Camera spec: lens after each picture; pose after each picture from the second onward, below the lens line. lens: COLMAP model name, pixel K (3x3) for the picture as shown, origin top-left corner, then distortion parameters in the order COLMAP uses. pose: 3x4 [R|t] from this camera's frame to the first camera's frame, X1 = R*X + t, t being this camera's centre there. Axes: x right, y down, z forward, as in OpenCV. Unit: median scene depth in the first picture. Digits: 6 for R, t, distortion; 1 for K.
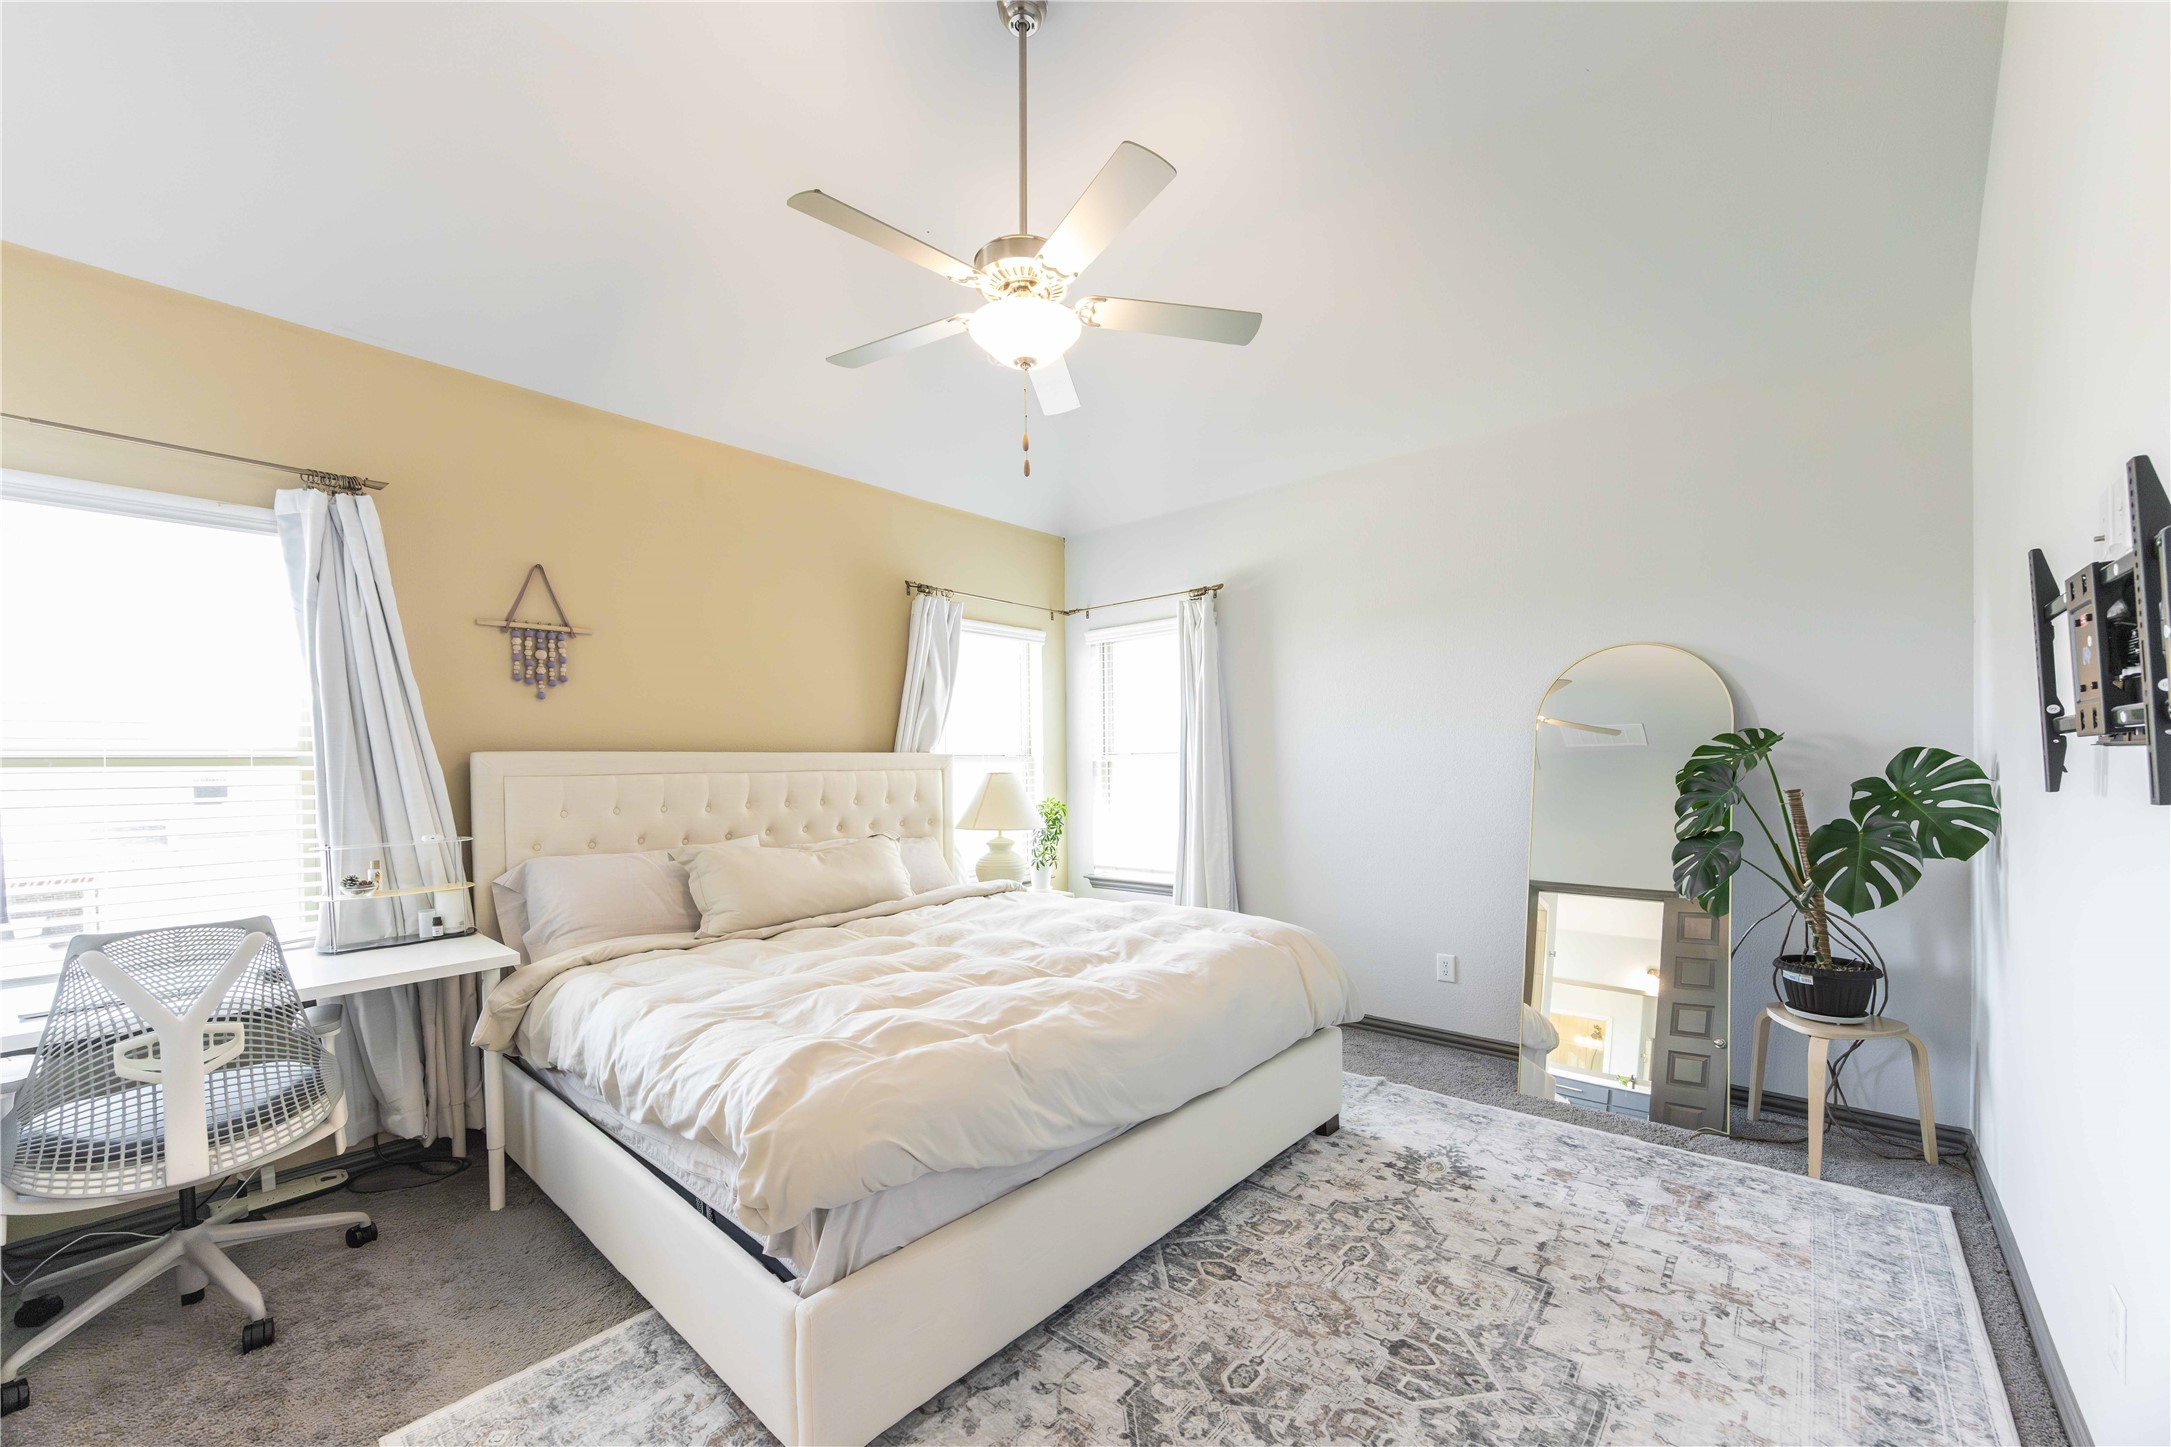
lens RADIAL K [[847.3, 0, 1089.8], [0, 847.3, 768.1], [0, 0, 1]] dist [-0.001627, -0.000055]
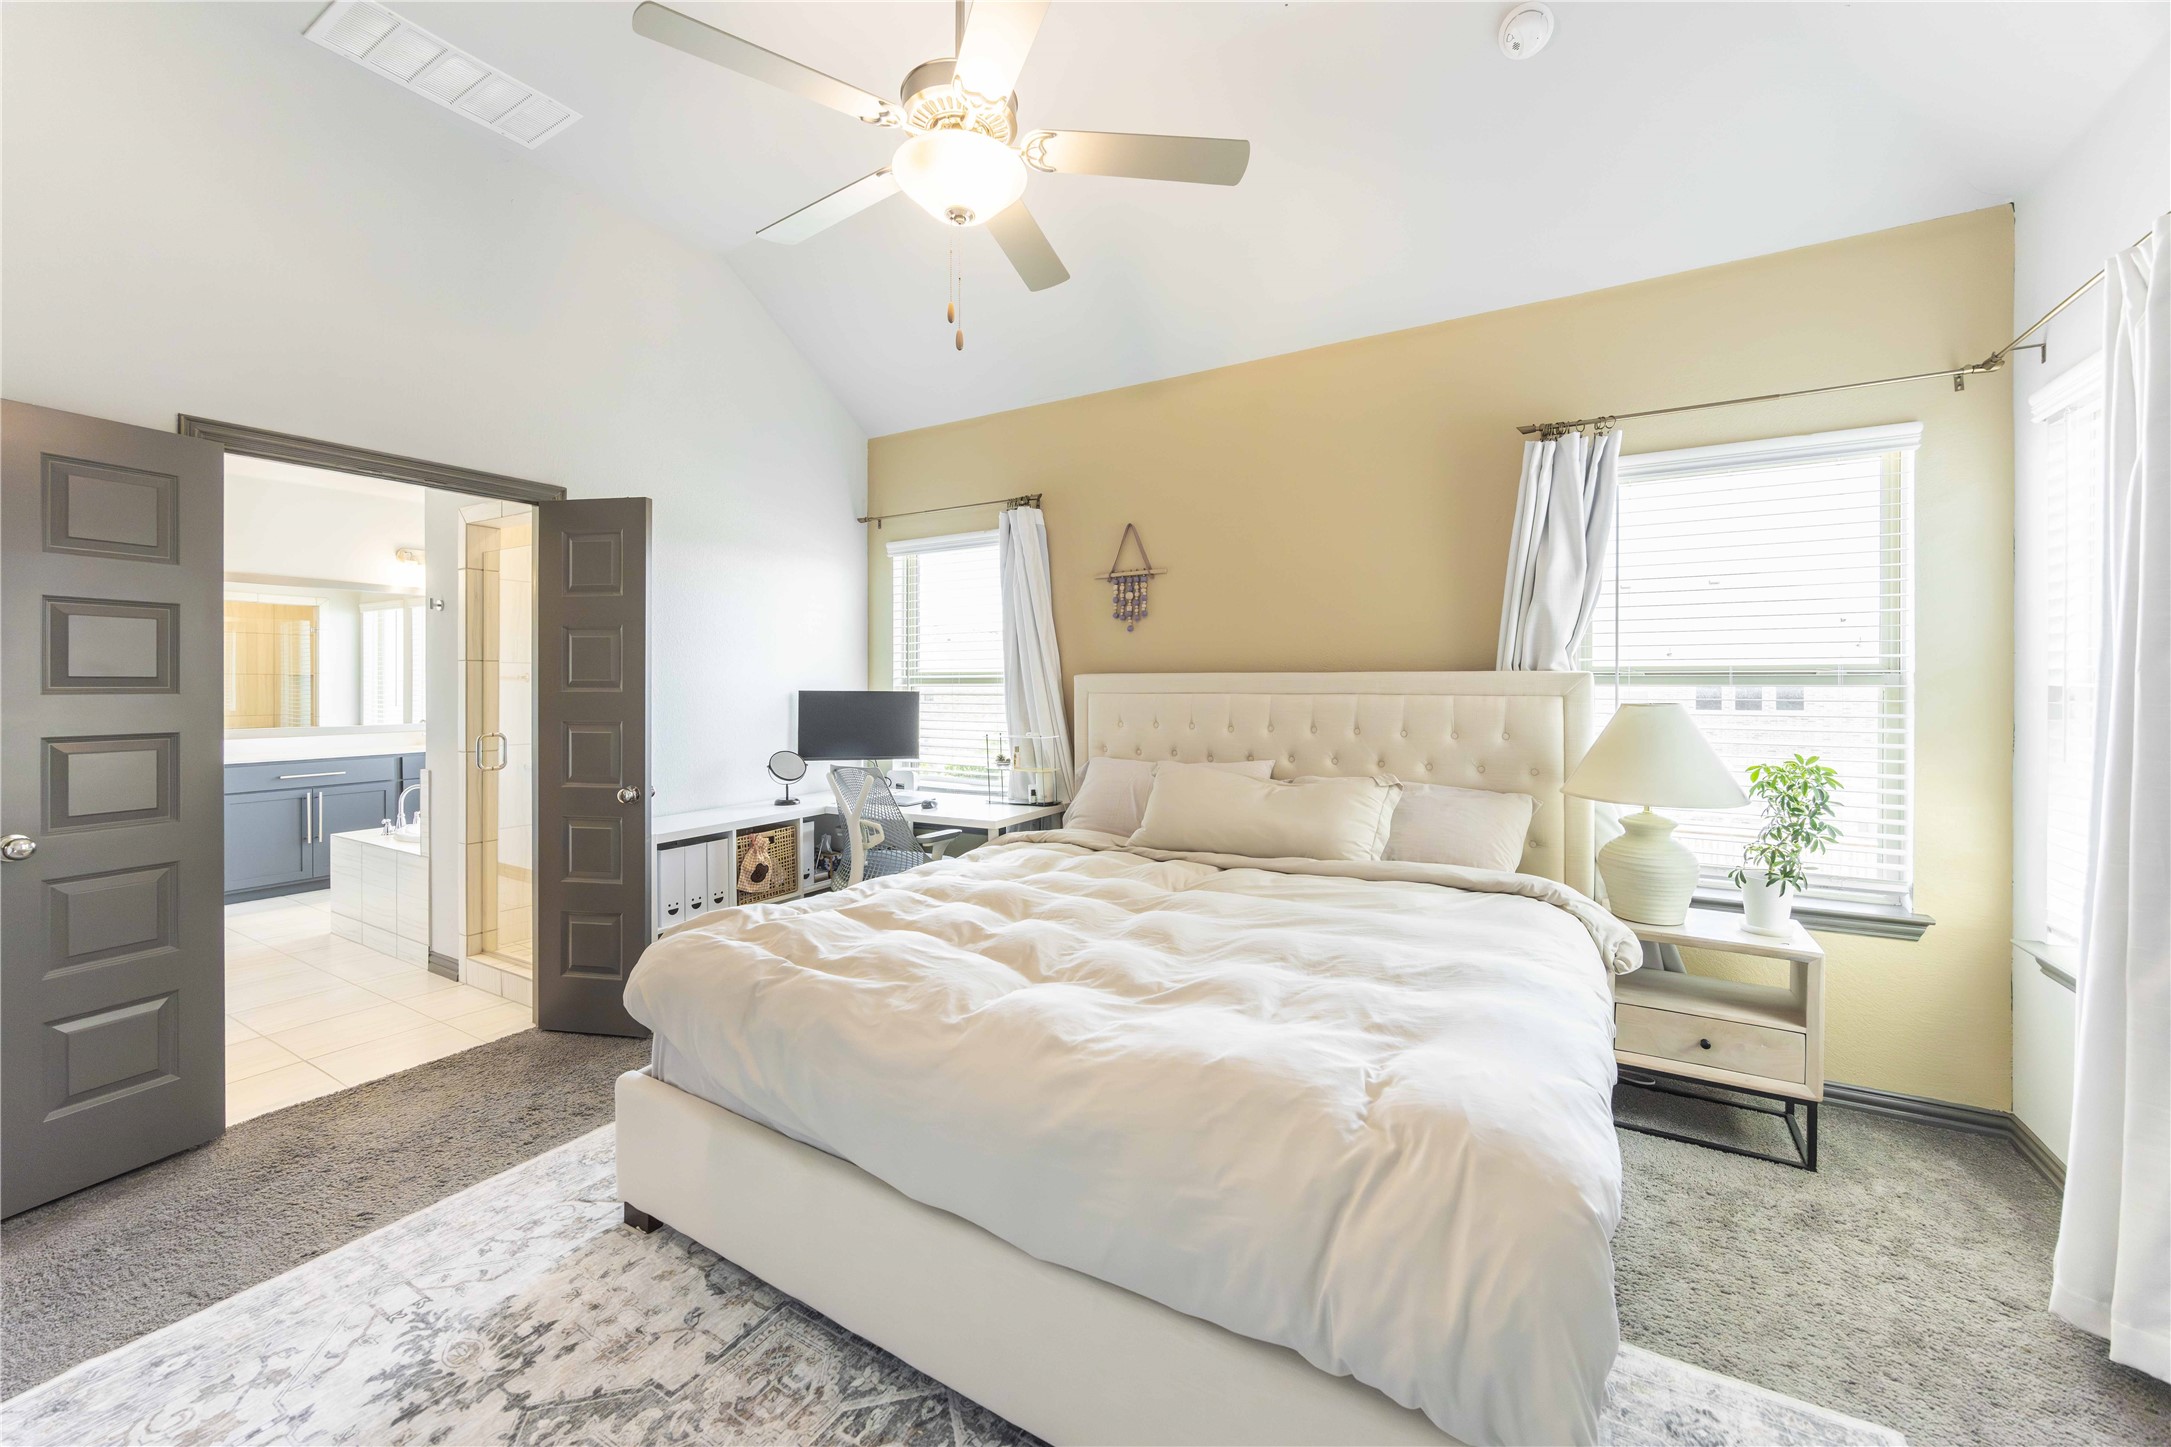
lens RADIAL K [[845.5, 0, 1084.6], [0, 845.5, 676.6], [0, 0, 1]] dist [-0.002986, -0.000143]
pose [[0.175563, 0.004692, -0.984457, 0.614059], [-0.006668, 0.999971, 0.003577, -0.020545], [0.984446, 0.005936, 0.175589, 0.777273]]
